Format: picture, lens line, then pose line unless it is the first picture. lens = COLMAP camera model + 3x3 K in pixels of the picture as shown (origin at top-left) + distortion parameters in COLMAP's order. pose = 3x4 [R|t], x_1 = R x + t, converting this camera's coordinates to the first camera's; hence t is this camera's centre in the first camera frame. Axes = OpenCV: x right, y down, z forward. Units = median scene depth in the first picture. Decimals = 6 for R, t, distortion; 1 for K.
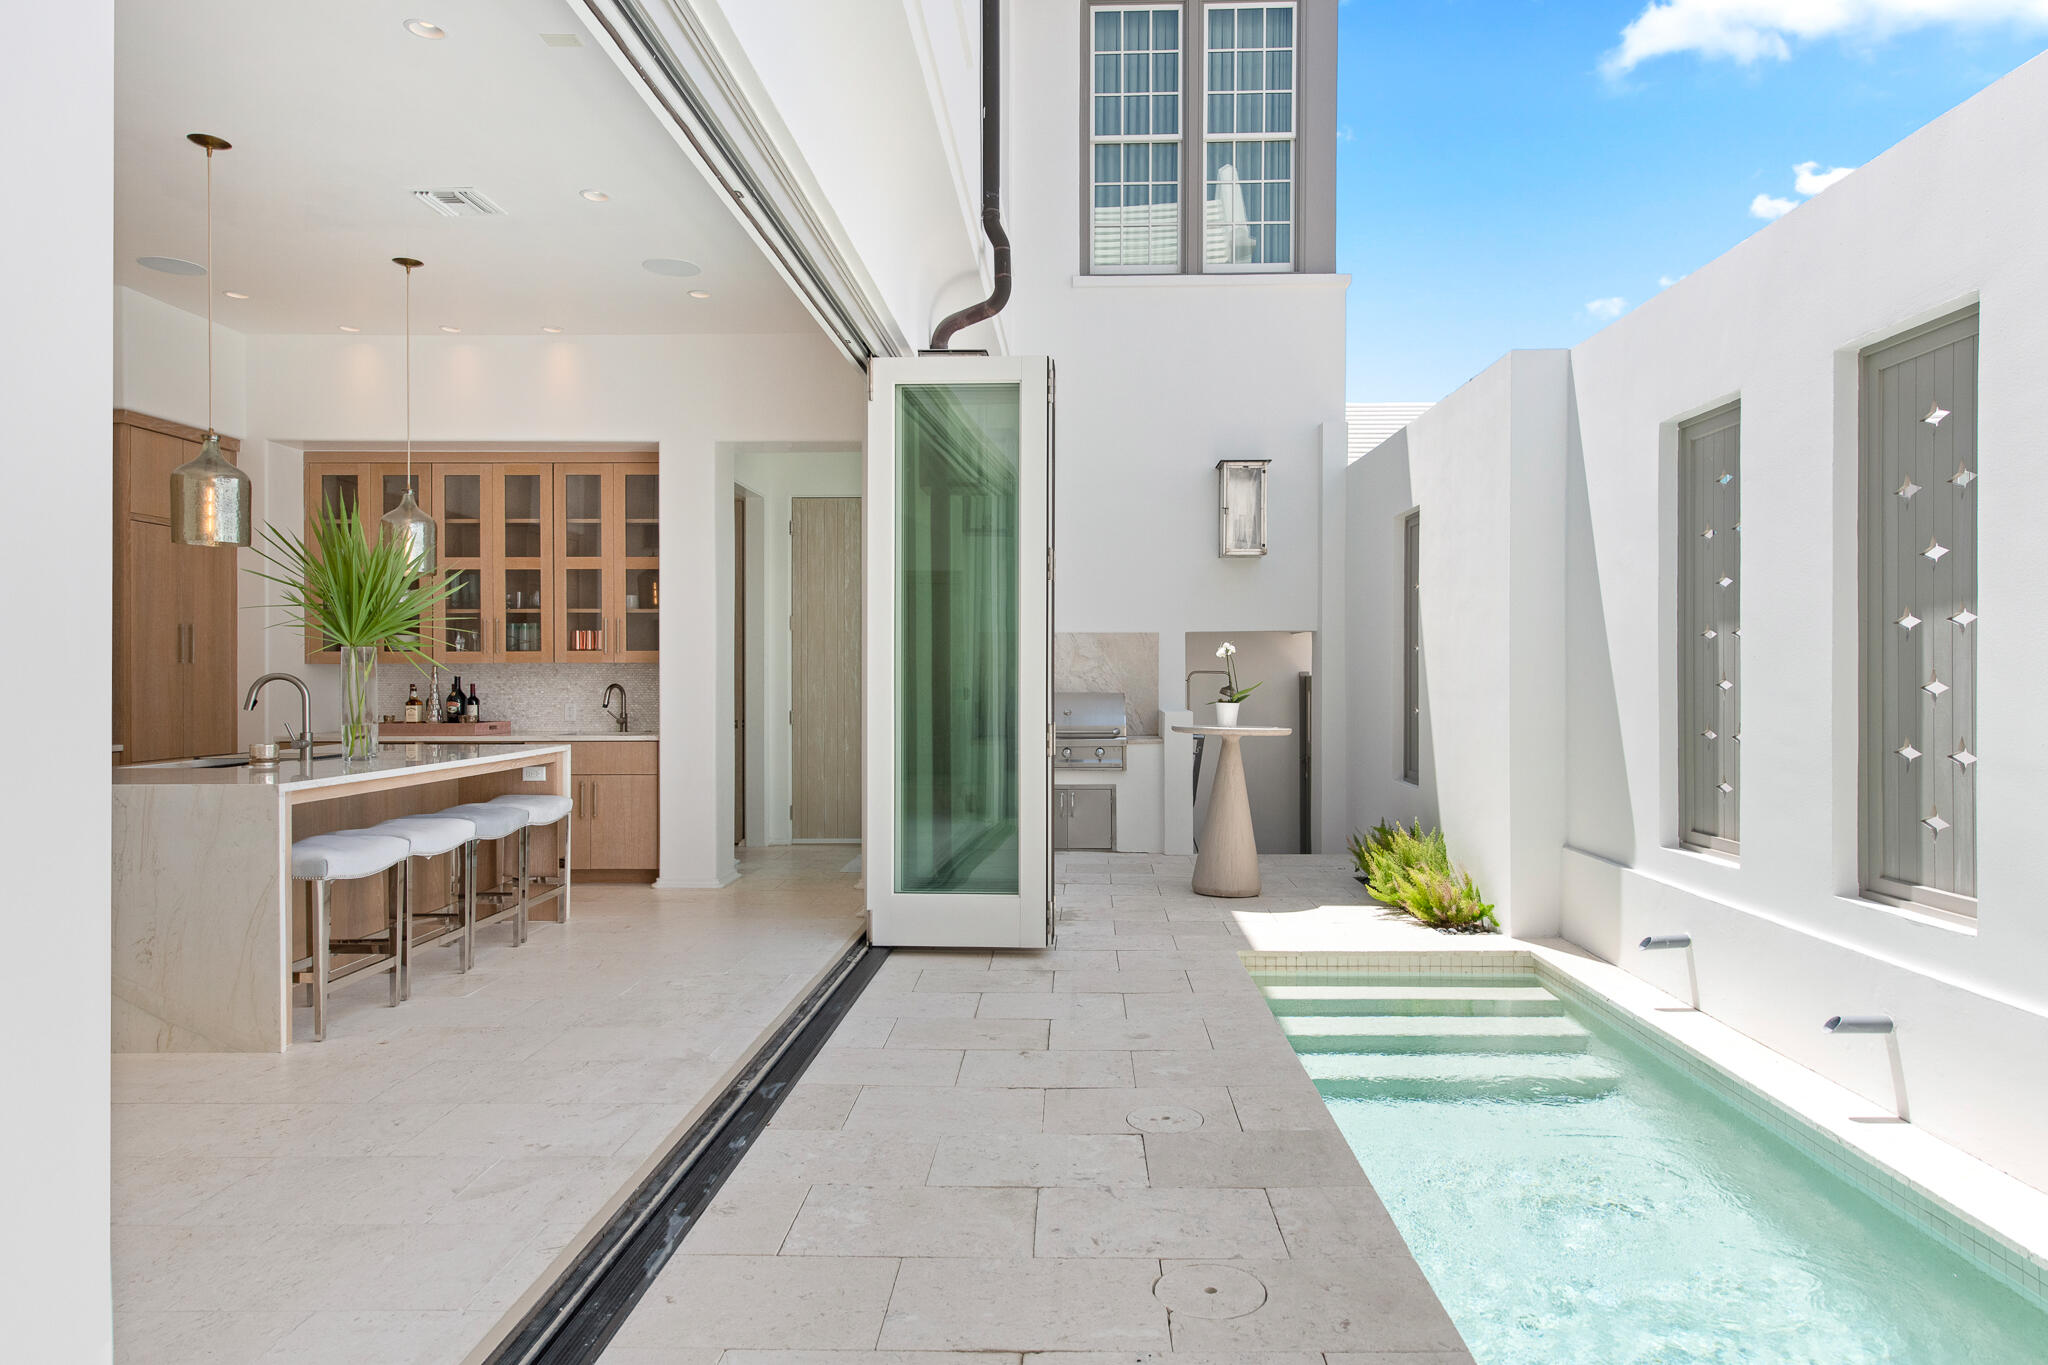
lens RADIAL K [[1237.3, 0, 1058.6], [0, 1237.3, 680.2], [0, 0, 1]] dist [0.039861, 0.000280]
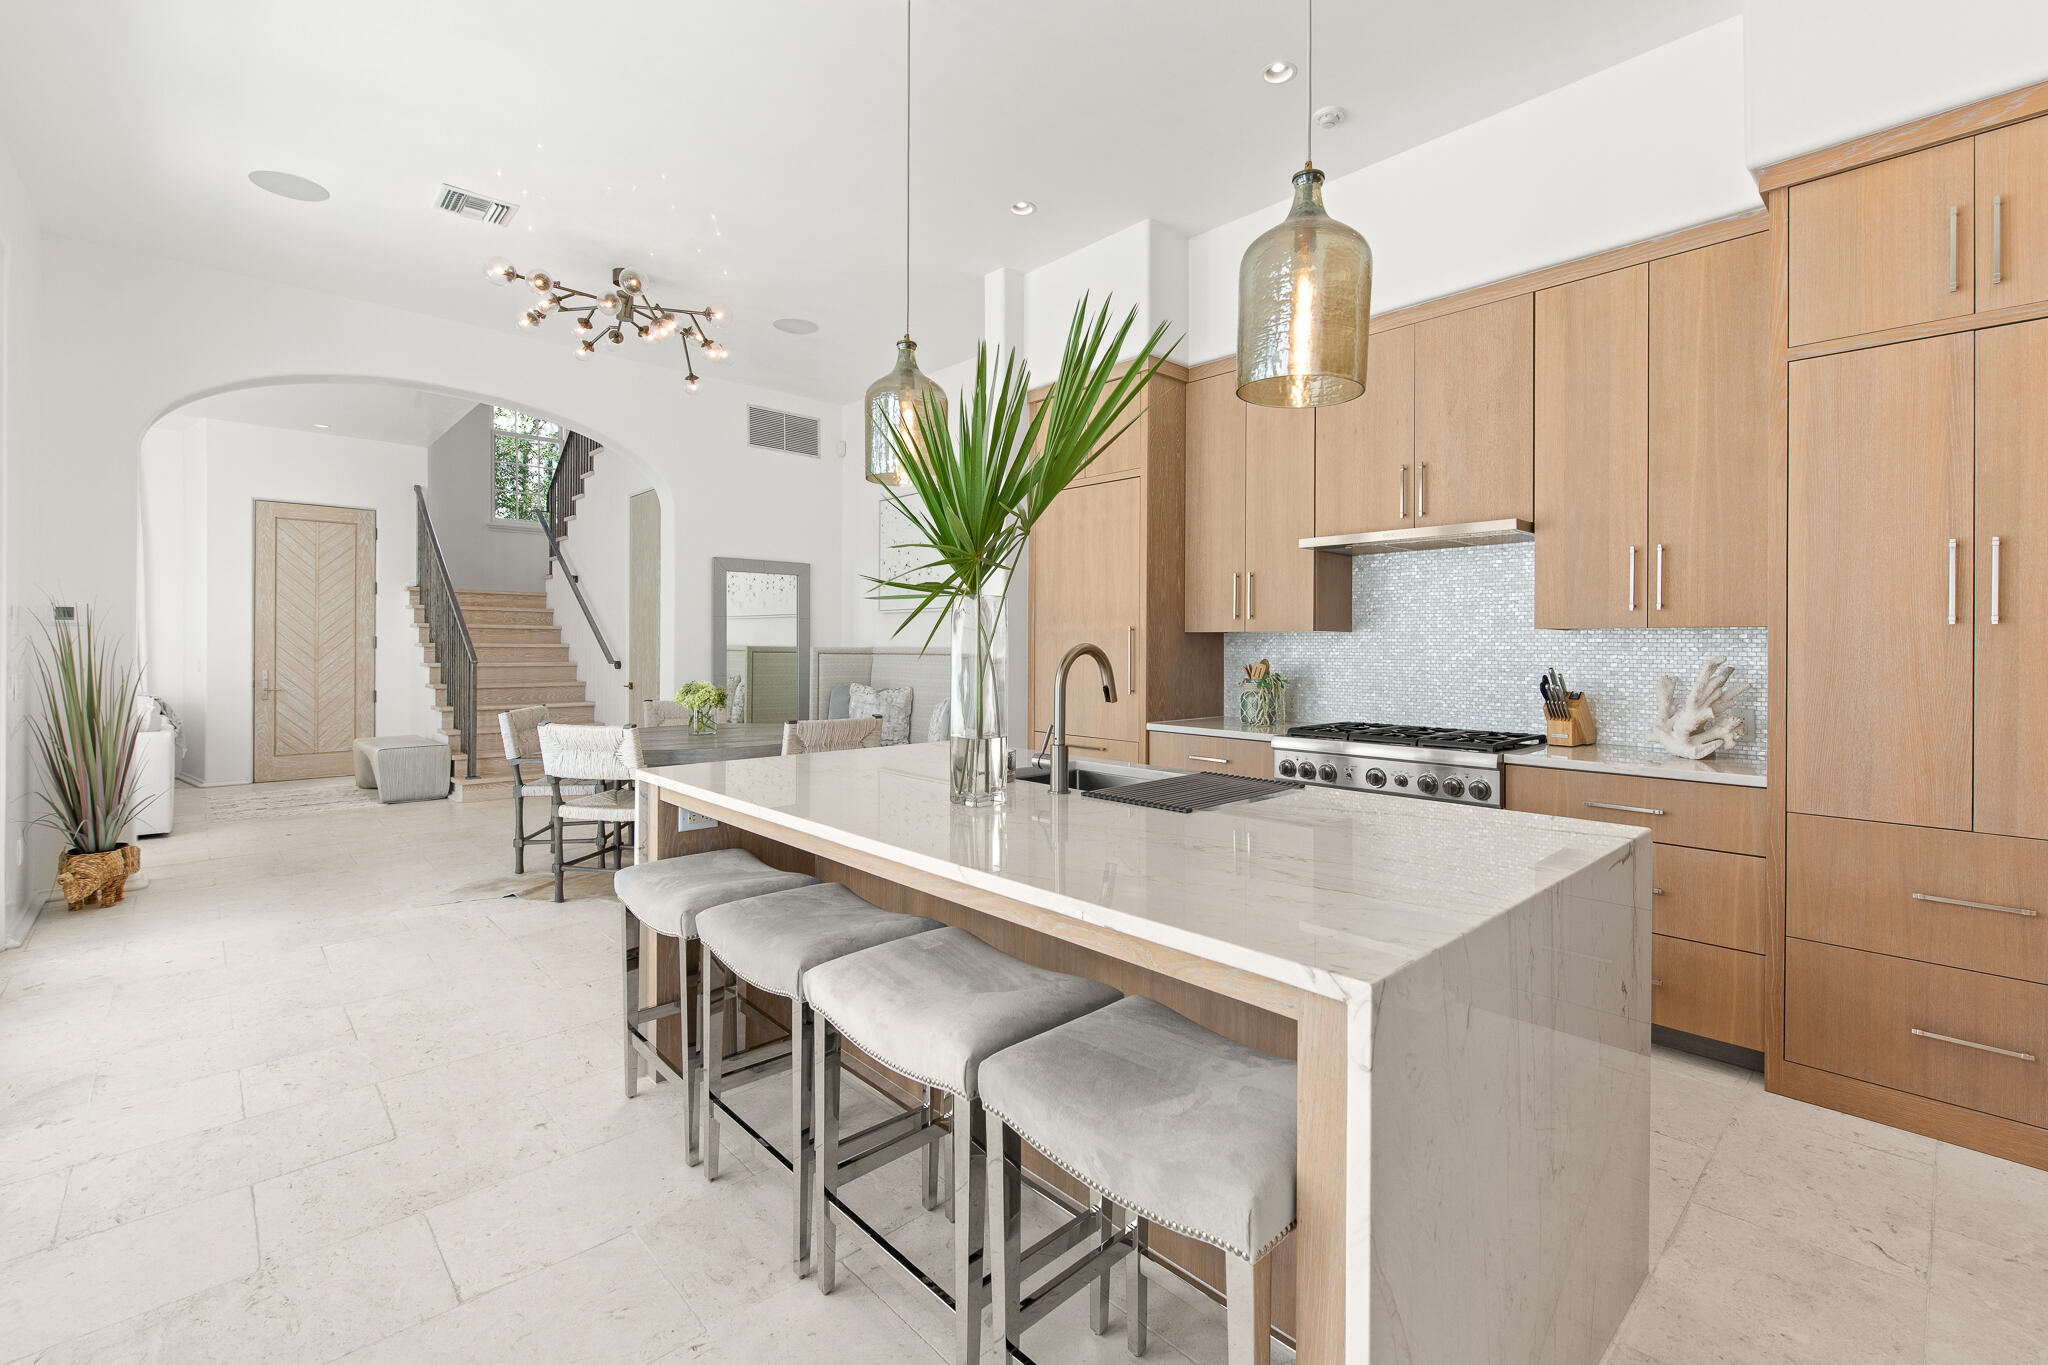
lens RADIAL K [[893.5, 0, 1048.0], [0, 893.5, 644.5], [0, 0, 1]] dist [0.007783, -0.002214]
pose [[-0.706645, -0.000861, -0.707567, -0.263565], [-0.007063, 0.999958, 0.005837, -0.007624], [0.707533, 0.009123, -0.706622, 1.152168]]
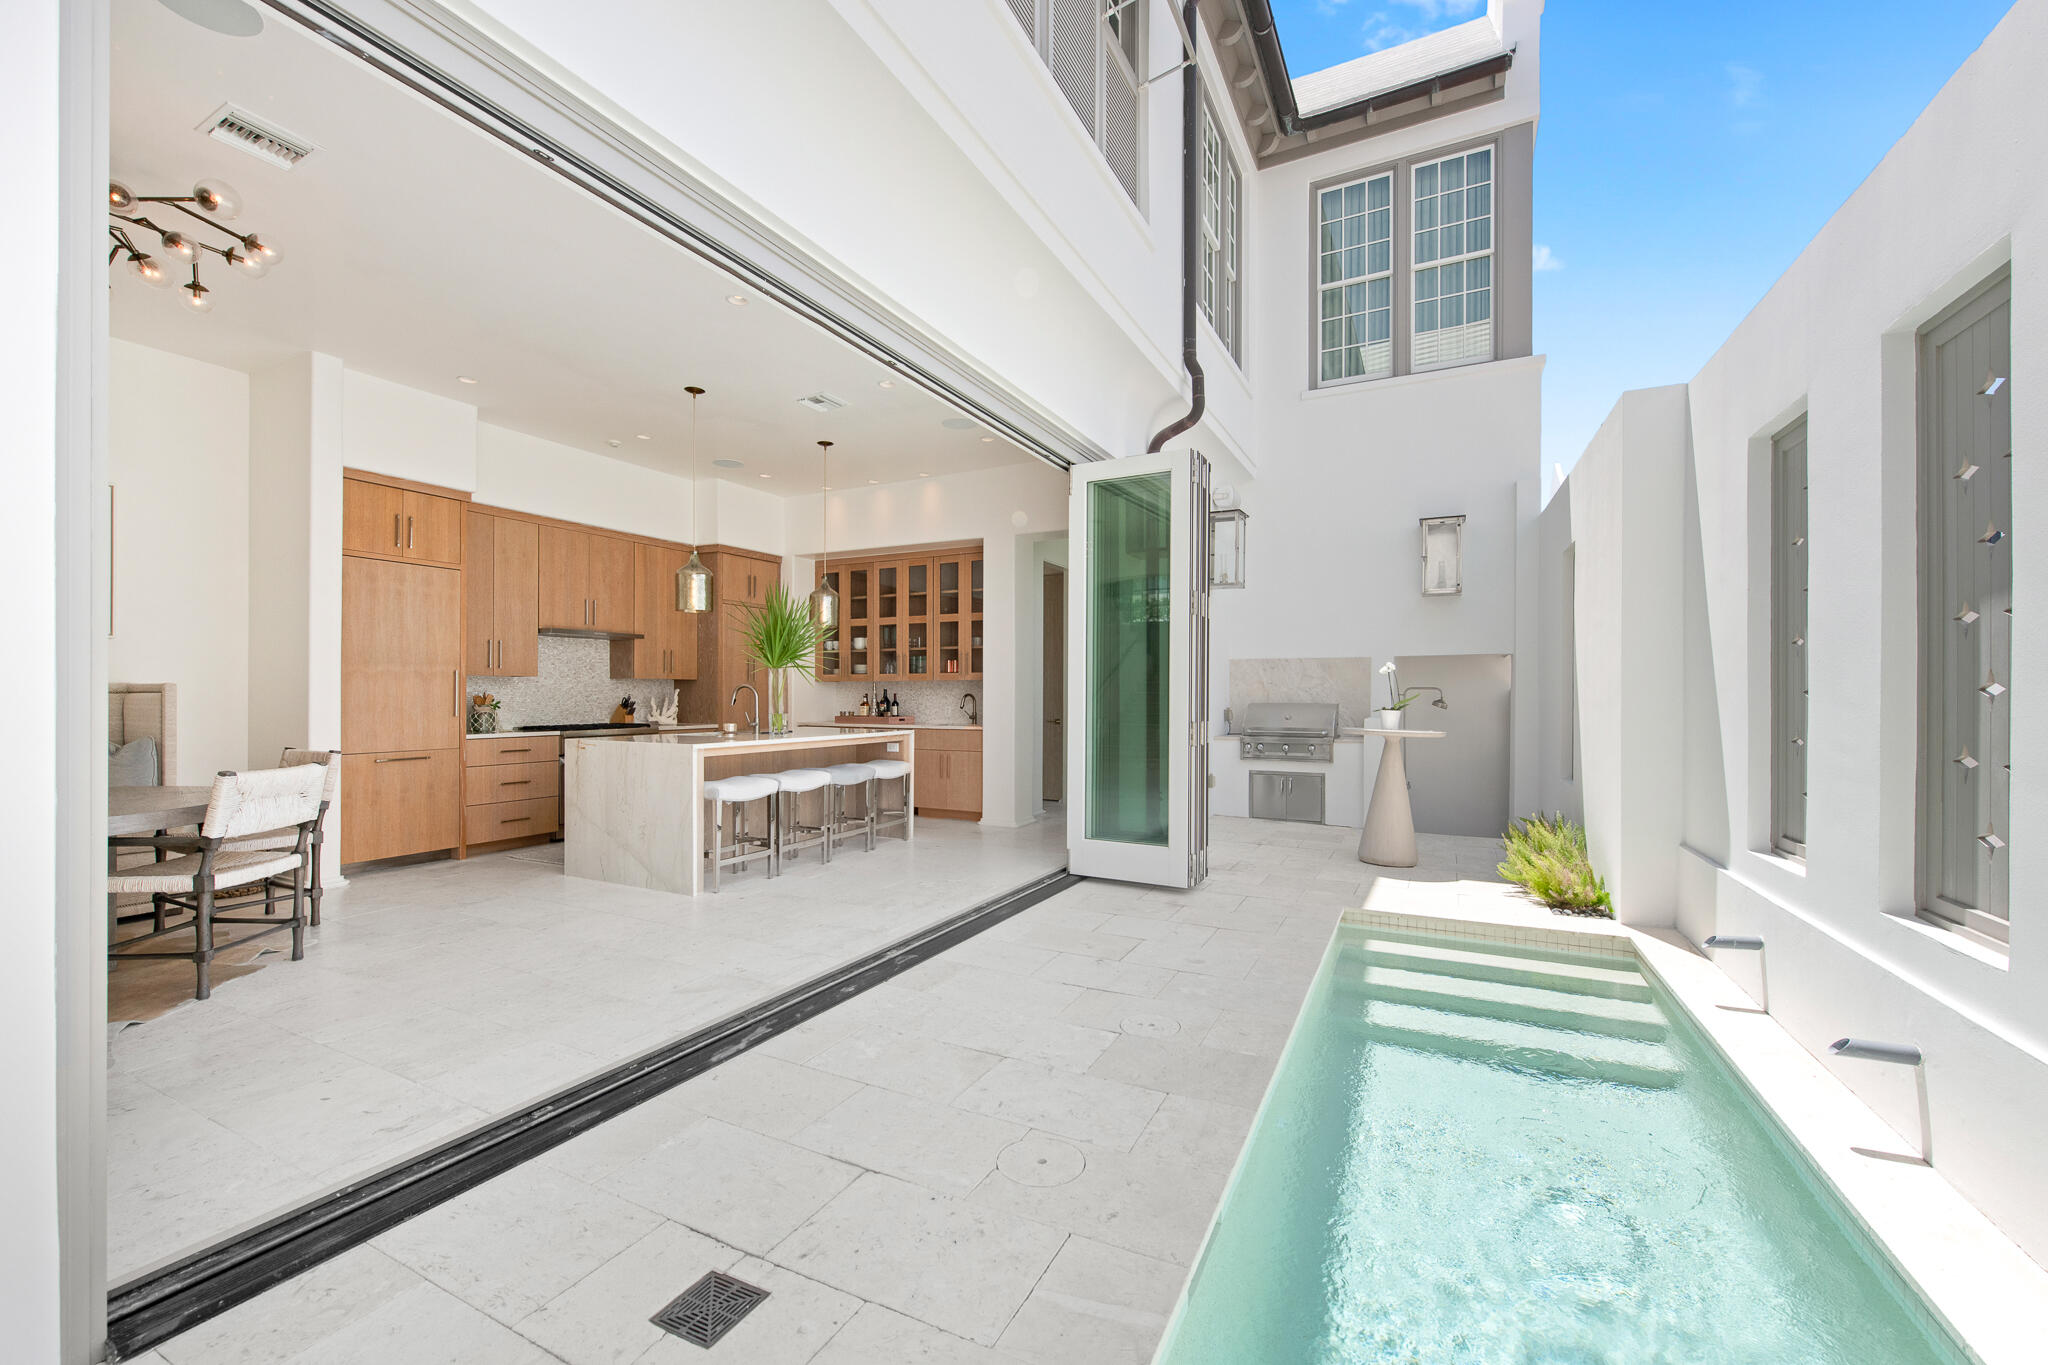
lens RADIAL K [[826.8, 0, 1016.3], [0, 826.8, 696.2], [0, 0, 1]] dist [0.001628, -0.001989]
pose [[0.898177, 0.004650, -0.439609, 0.210499], [-0.006195, 0.999979, -0.002081, 0.010361], [0.439590, 0.004592, 0.898187, 0.109481]]
